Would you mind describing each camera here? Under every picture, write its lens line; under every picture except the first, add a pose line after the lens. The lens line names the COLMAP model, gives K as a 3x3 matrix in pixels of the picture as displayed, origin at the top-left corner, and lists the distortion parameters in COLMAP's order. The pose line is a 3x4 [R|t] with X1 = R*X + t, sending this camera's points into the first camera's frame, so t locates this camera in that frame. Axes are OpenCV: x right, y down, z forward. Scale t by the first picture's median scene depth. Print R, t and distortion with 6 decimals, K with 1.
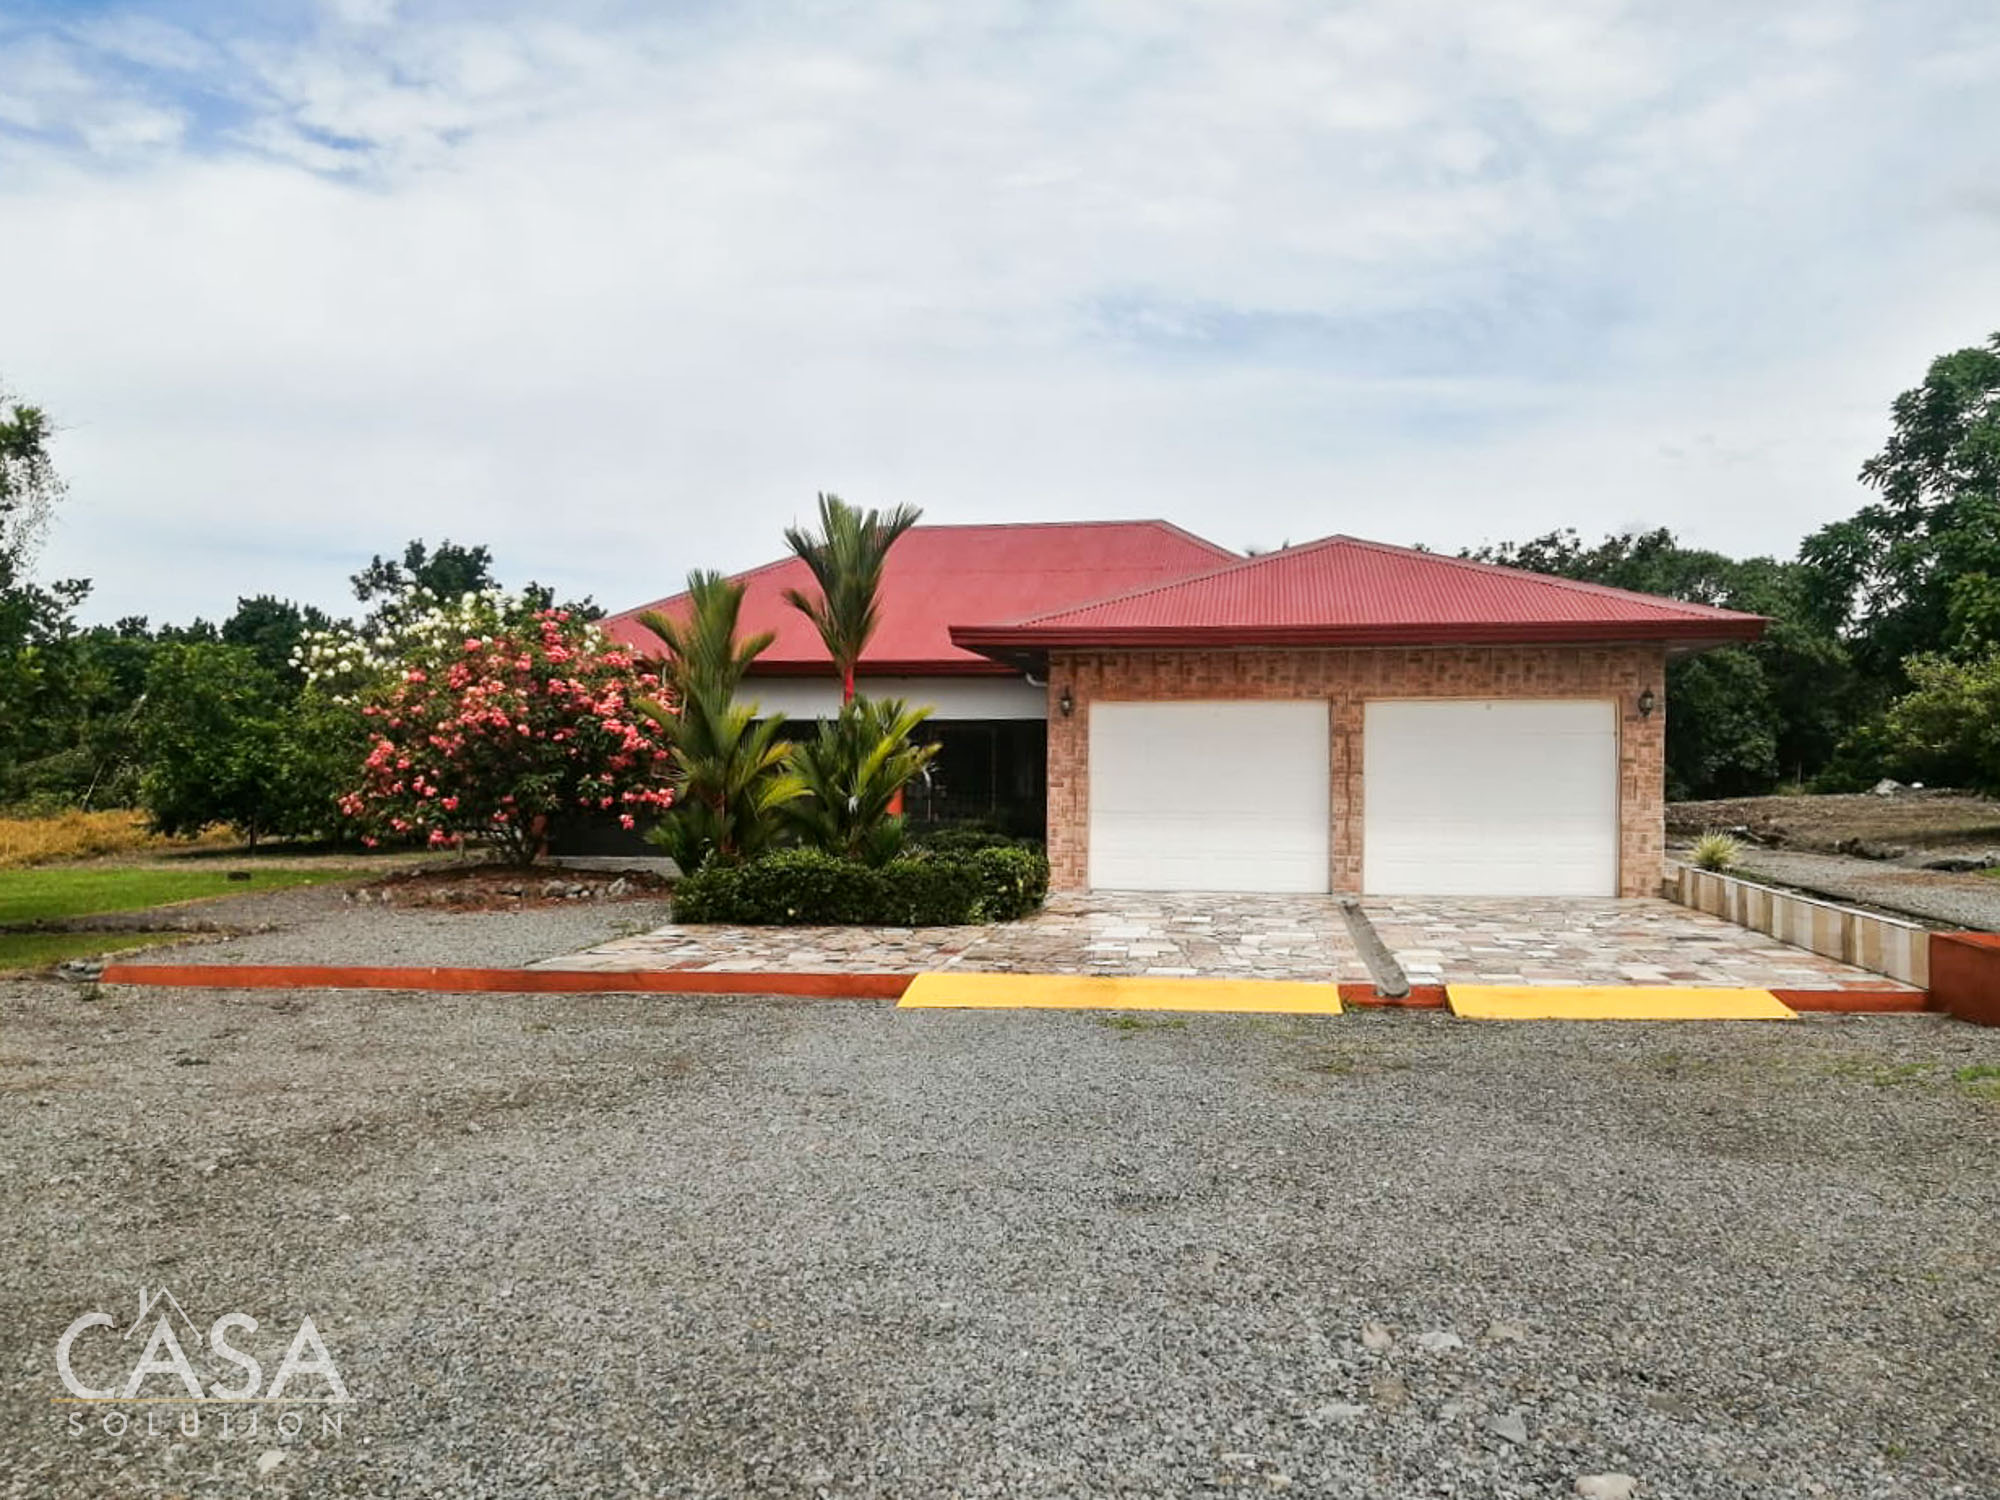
lens RADIAL K [[1597.2, 0, 1003.9], [0, 1597.2, 709.8], [0, 0, 1]] dist [0.001626, -0.000612]
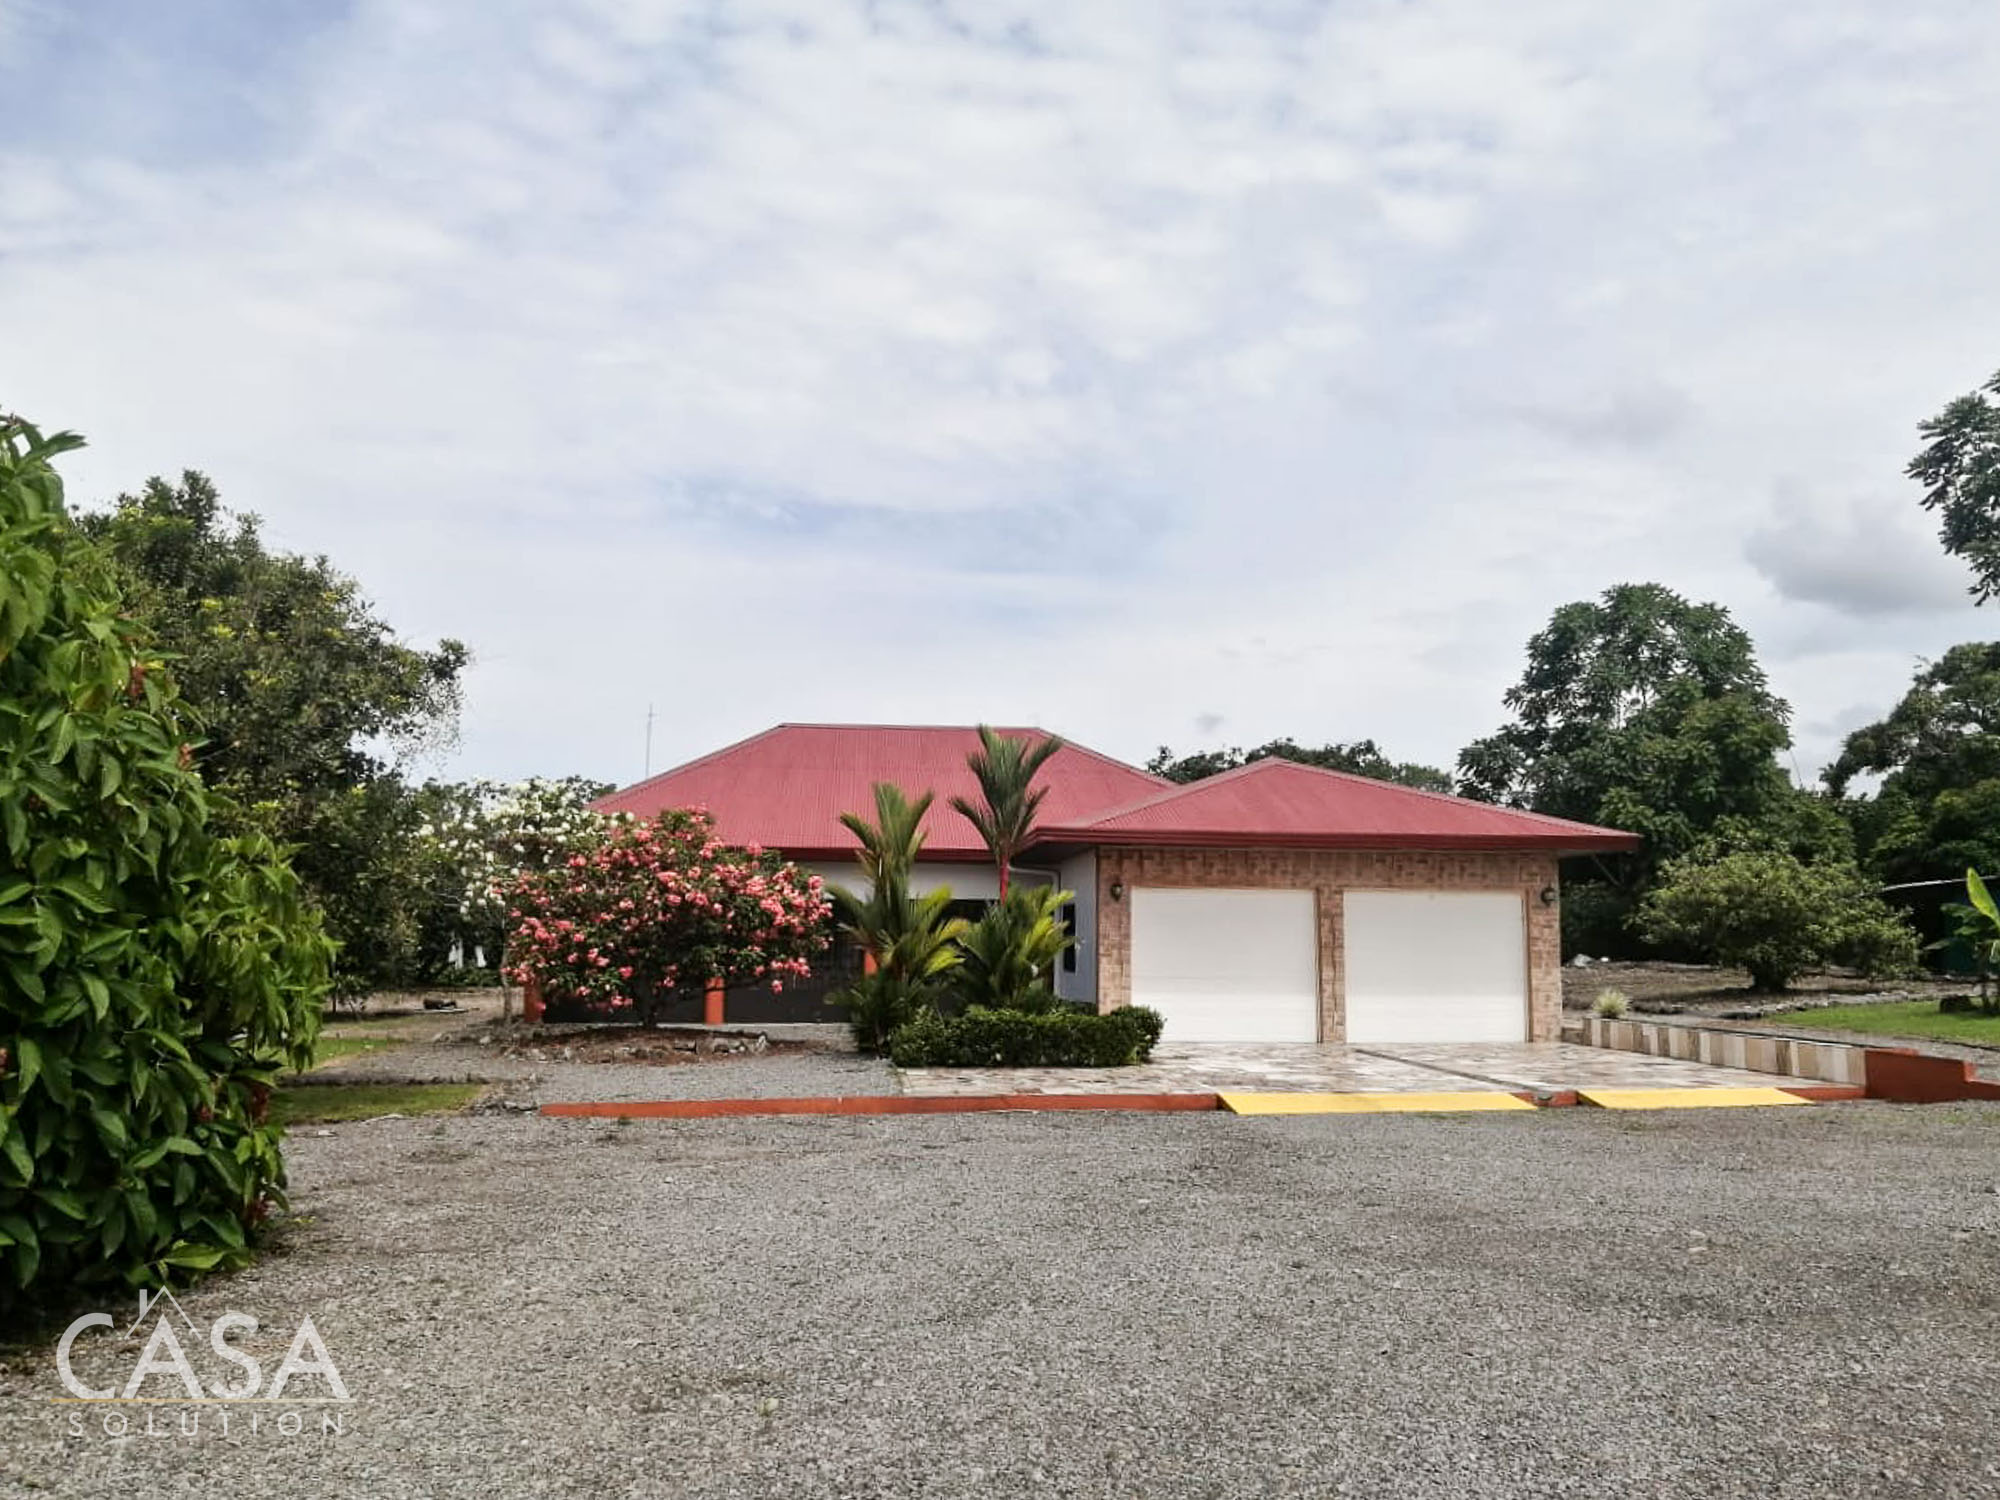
lens RADIAL K [[1569.2, 0, 995.1], [0, 1569.2, 690.4], [0, 0, 1]] dist [0.031299, -0.093618]
pose [[0.972352, 0.040056, 0.230059, -0.350047], [-0.011372, 0.992132, -0.124680, -0.004584], [-0.233243, 0.118616, 0.965157, -0.187608]]
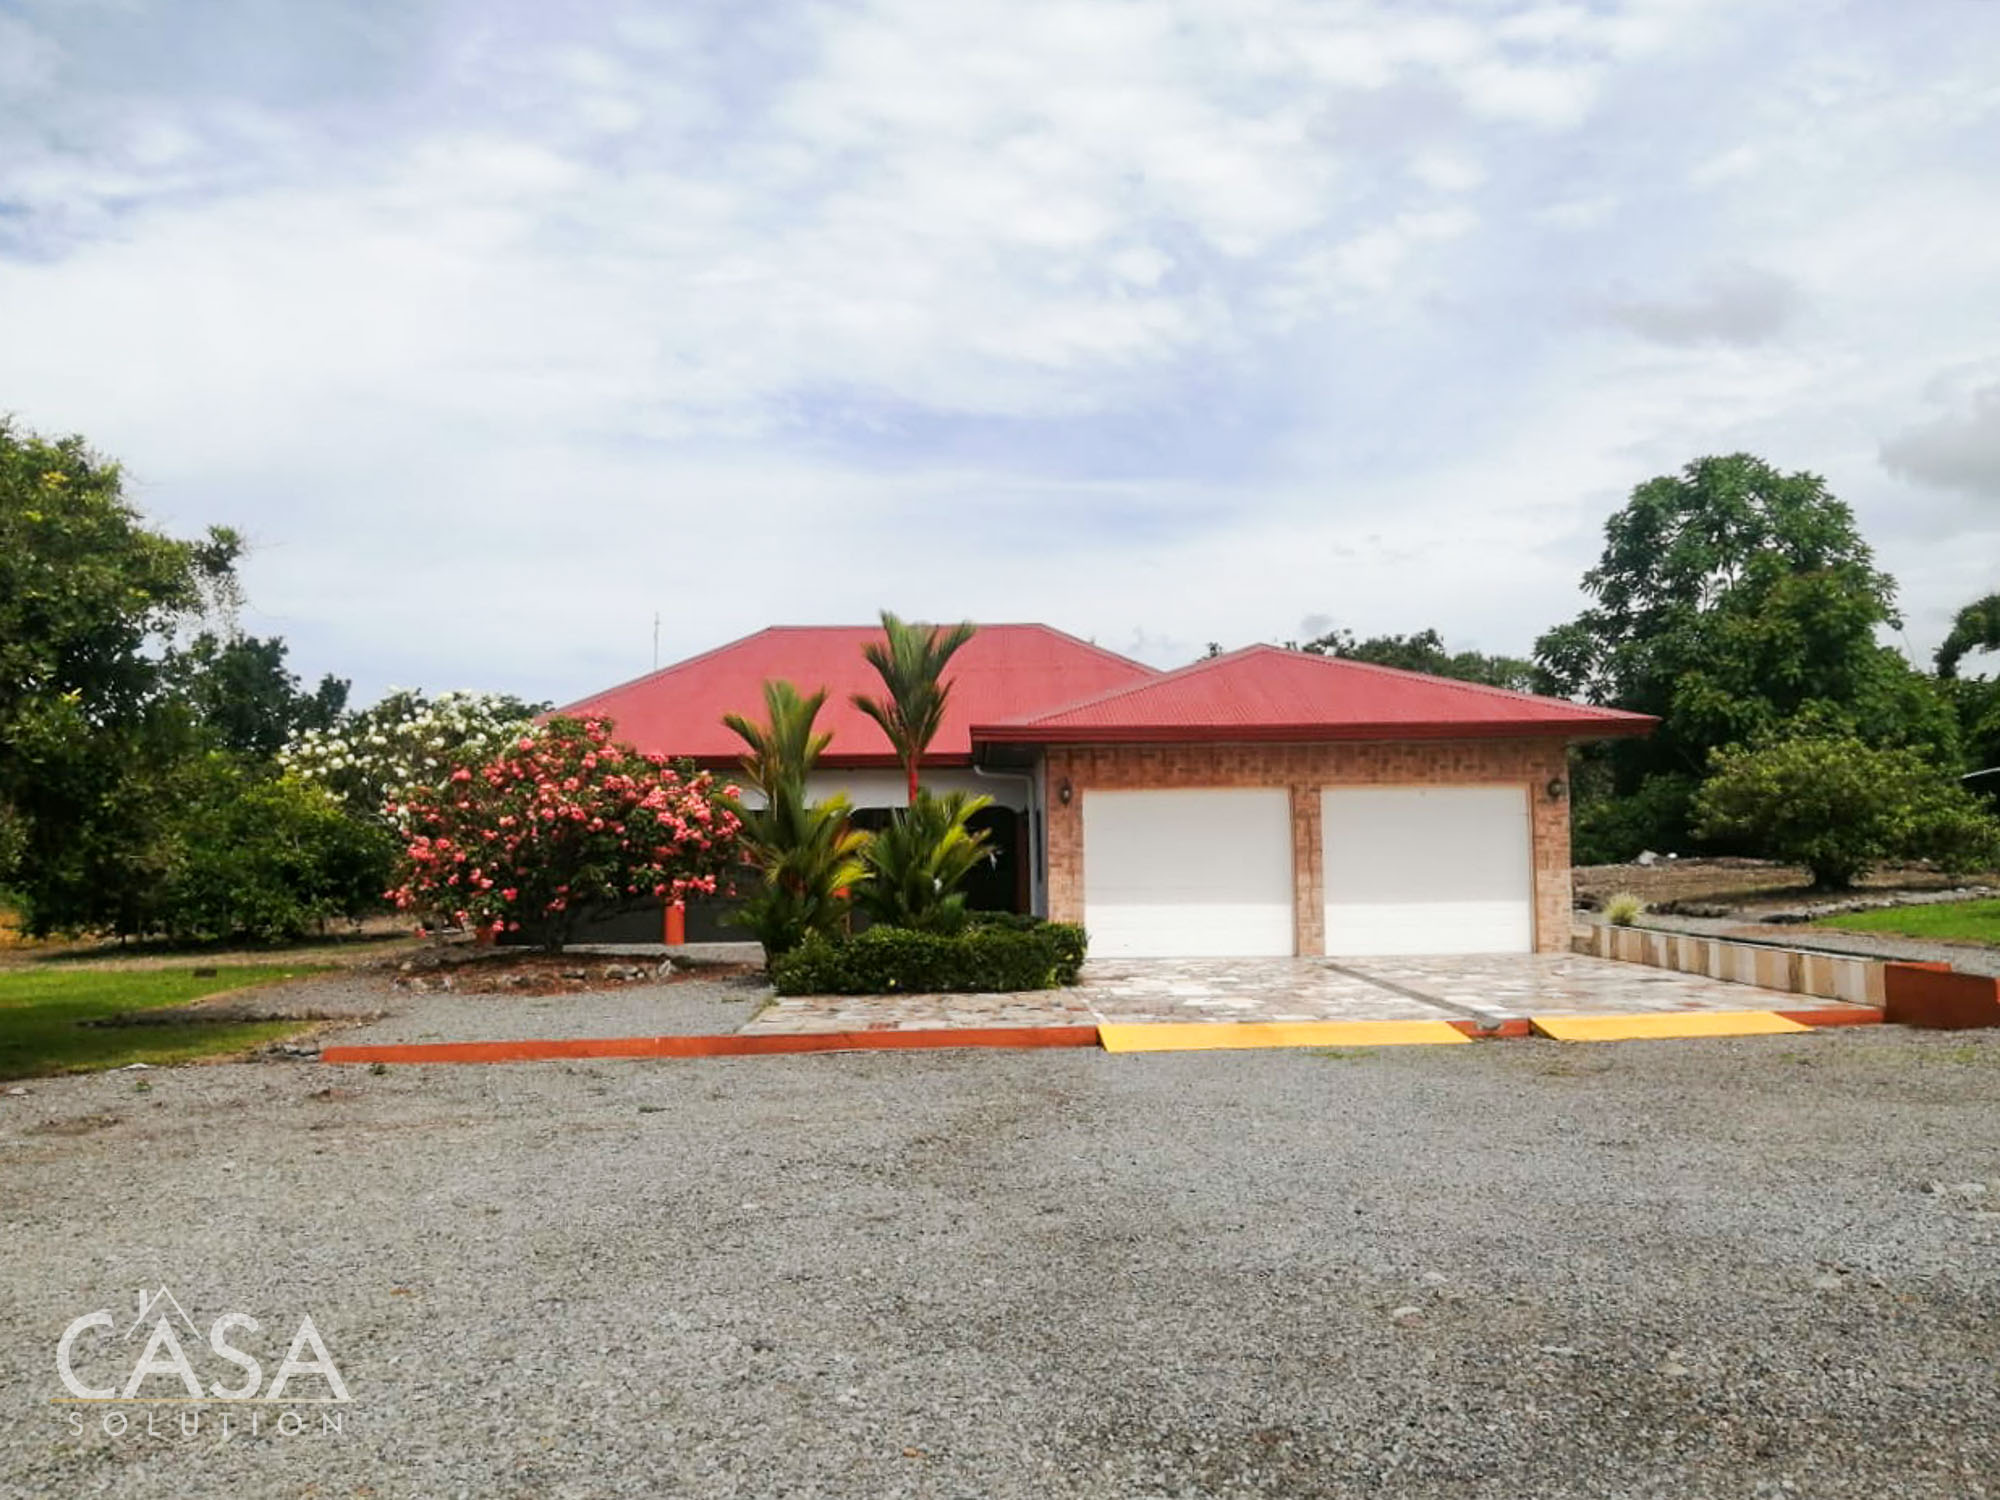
lens RADIAL K [[1569.2, 0, 995.1], [0, 1569.2, 690.4], [0, 0, 1]] dist [0.031299, -0.093618]
pose [[0.985849, 0.000796, 0.167634, -0.200006], [0.010508, 0.997729, -0.066538, -0.003095], [-0.167306, 0.067358, 0.983601, -0.089842]]
